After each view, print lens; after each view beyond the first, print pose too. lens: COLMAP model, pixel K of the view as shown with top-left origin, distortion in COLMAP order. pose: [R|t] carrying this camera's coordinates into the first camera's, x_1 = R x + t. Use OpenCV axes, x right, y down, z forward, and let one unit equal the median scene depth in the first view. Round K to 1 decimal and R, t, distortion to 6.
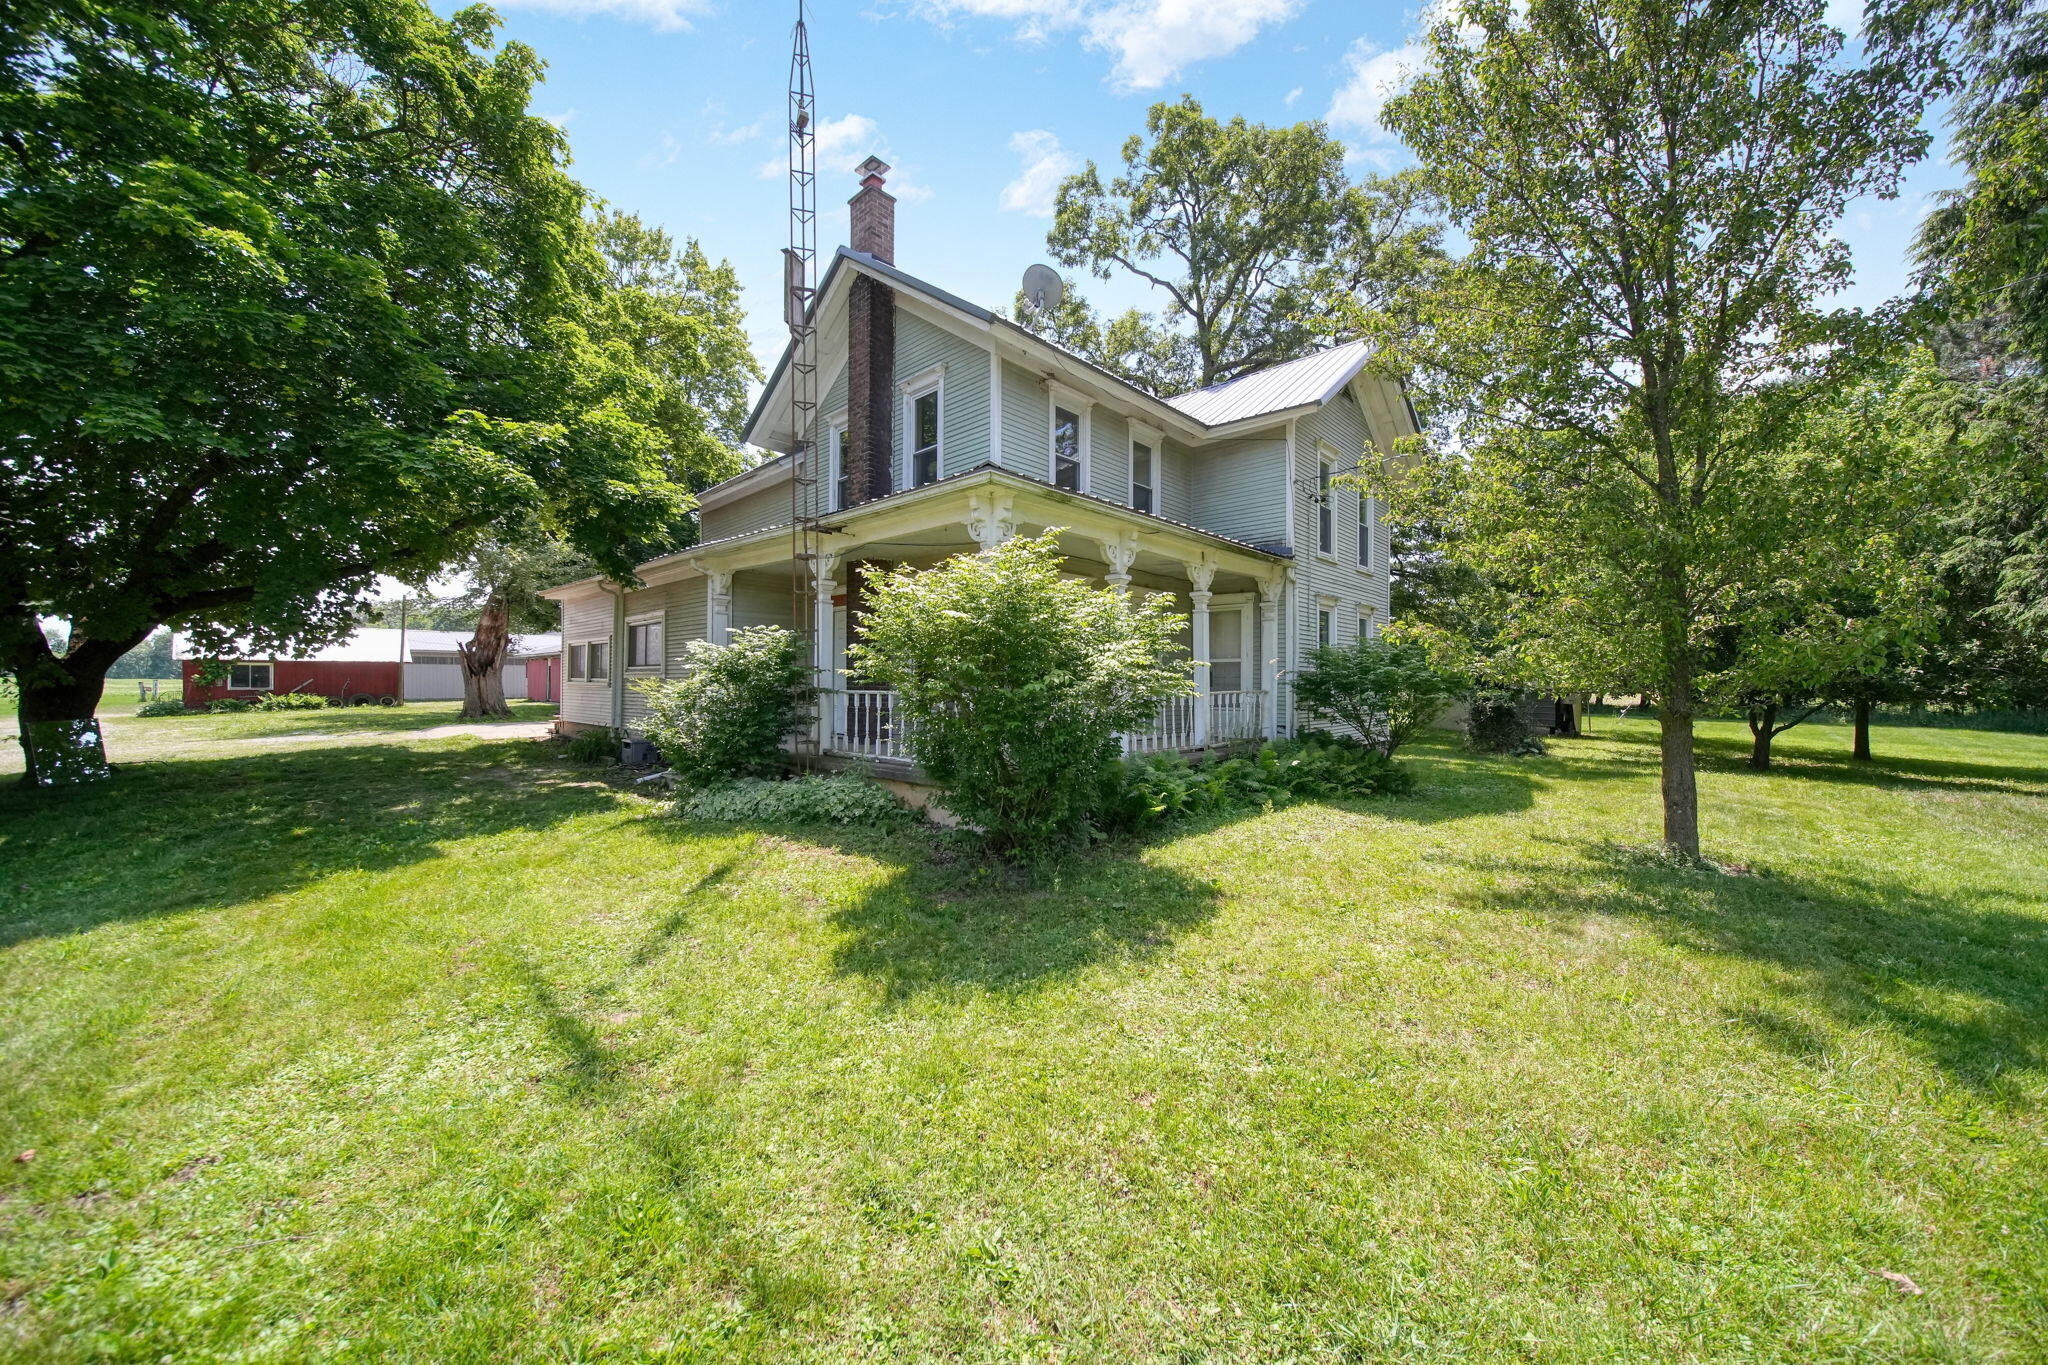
lens RADIAL K [[714.5, 0, 1024.0], [0, 714.5, 682.5], [0, 0, 1]] dist [0.000244, -0.000090]
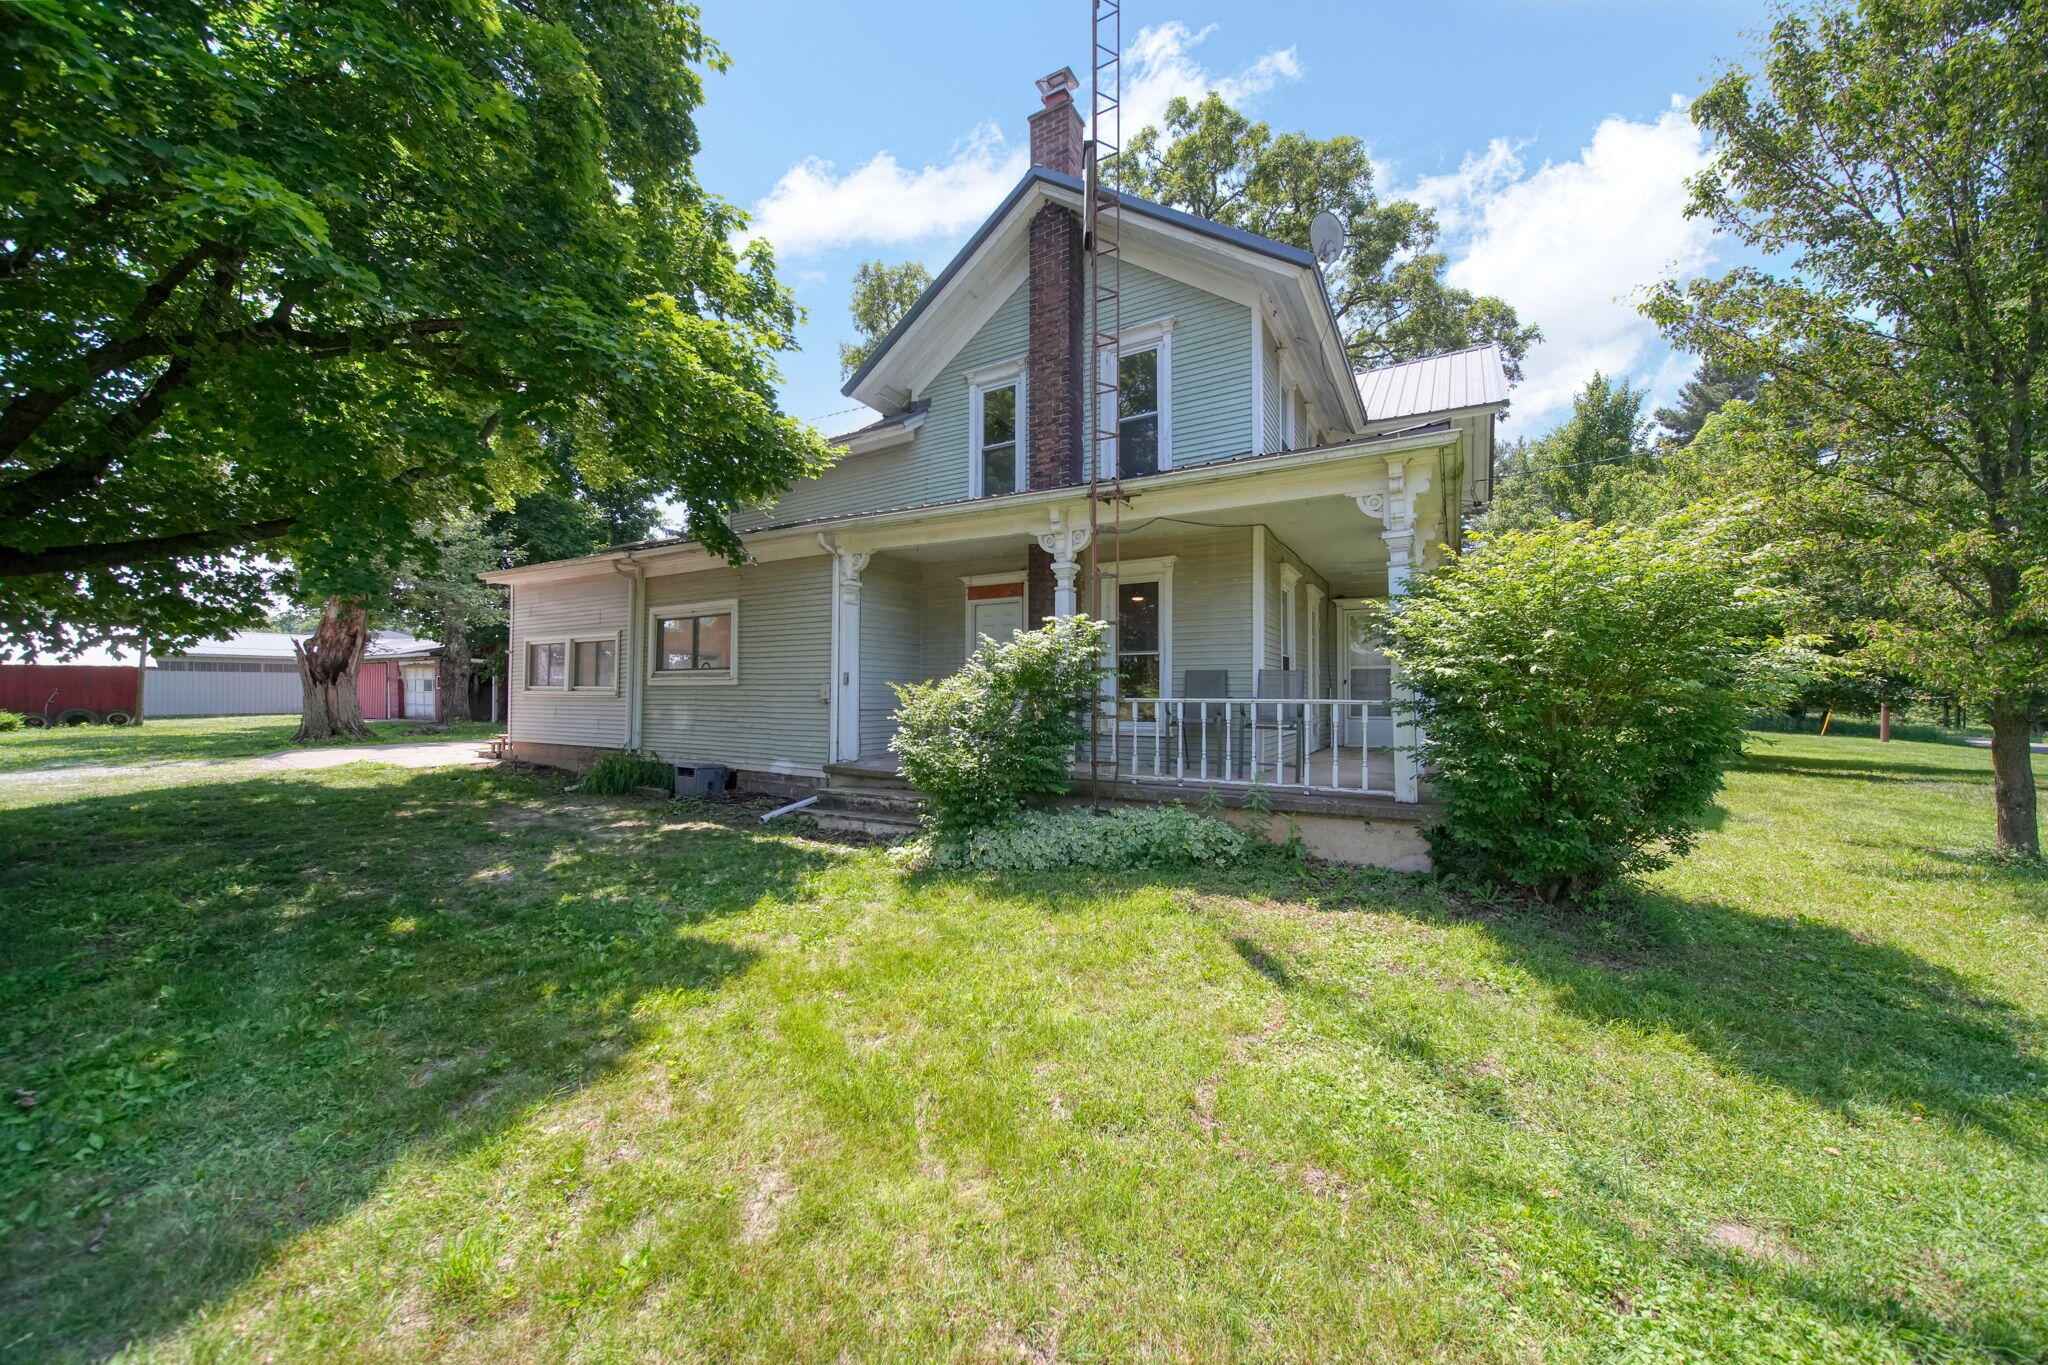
lens RADIAL K [[714.5, 0, 1024.0], [0, 714.5, 682.5], [0, 0, 1]] dist [0.000244, -0.000090]
pose [[0.974678, -0.000625, 0.223614, -0.416570], [0.003513, 0.999915, -0.012518, 0.002723], [-0.223587, 0.012987, 0.974597, 0.178427]]
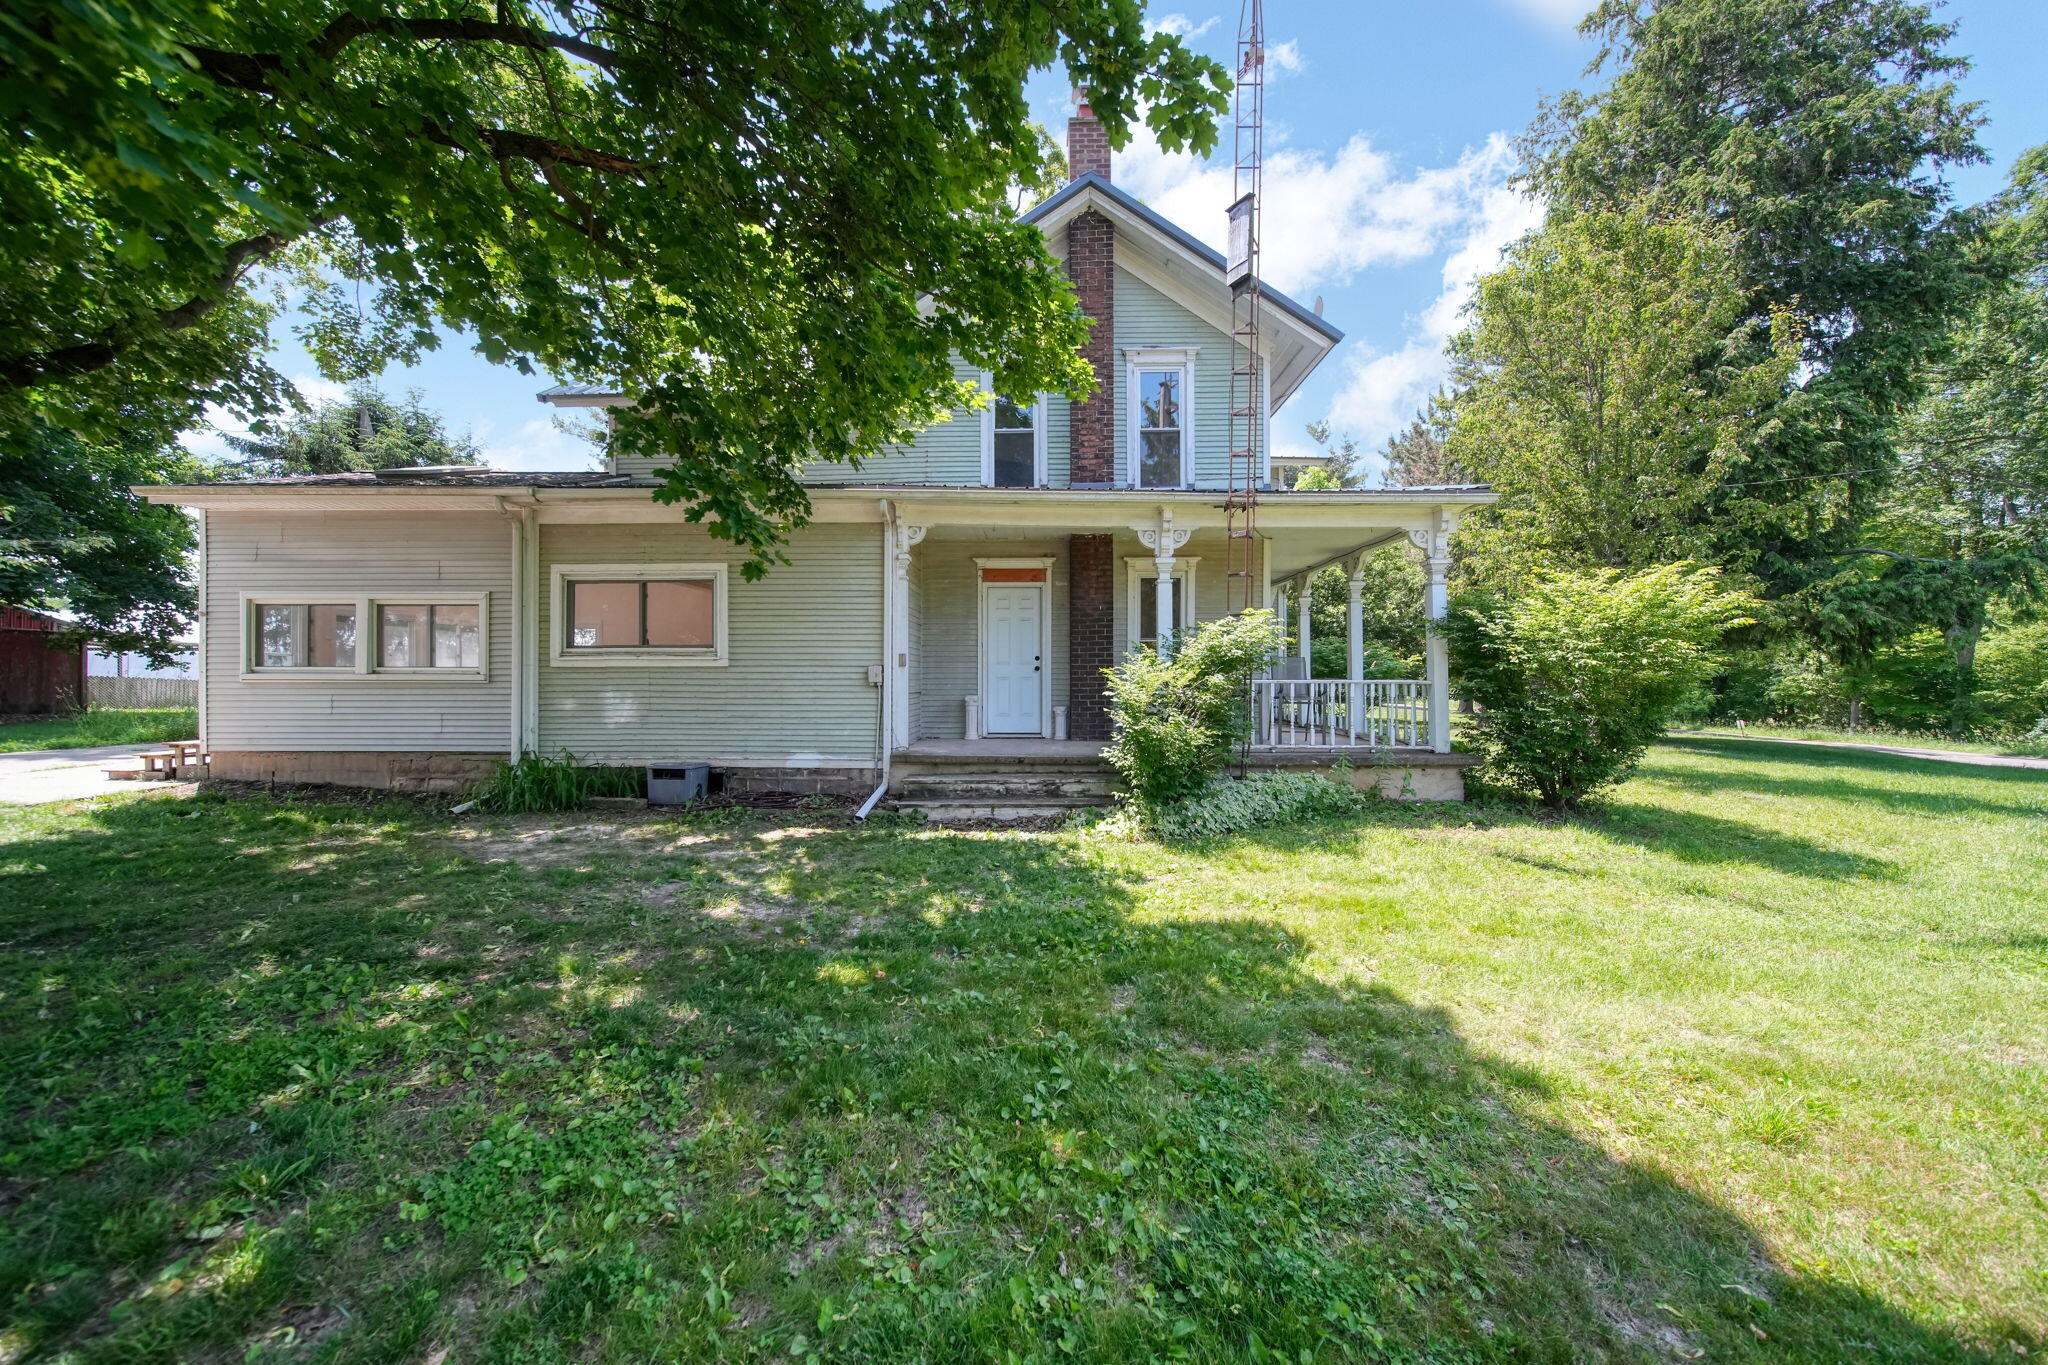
lens RADIAL K [[714.5, 0, 1024.0], [0, 714.5, 682.5], [0, 0, 1]] dist [0.000244, -0.000090]
pose [[0.744210, -0.012924, 0.667820, -0.833035], [0.003431, 0.999874, 0.015527, -0.000663], [-0.667937, -0.009263, 0.744160, 0.364219]]
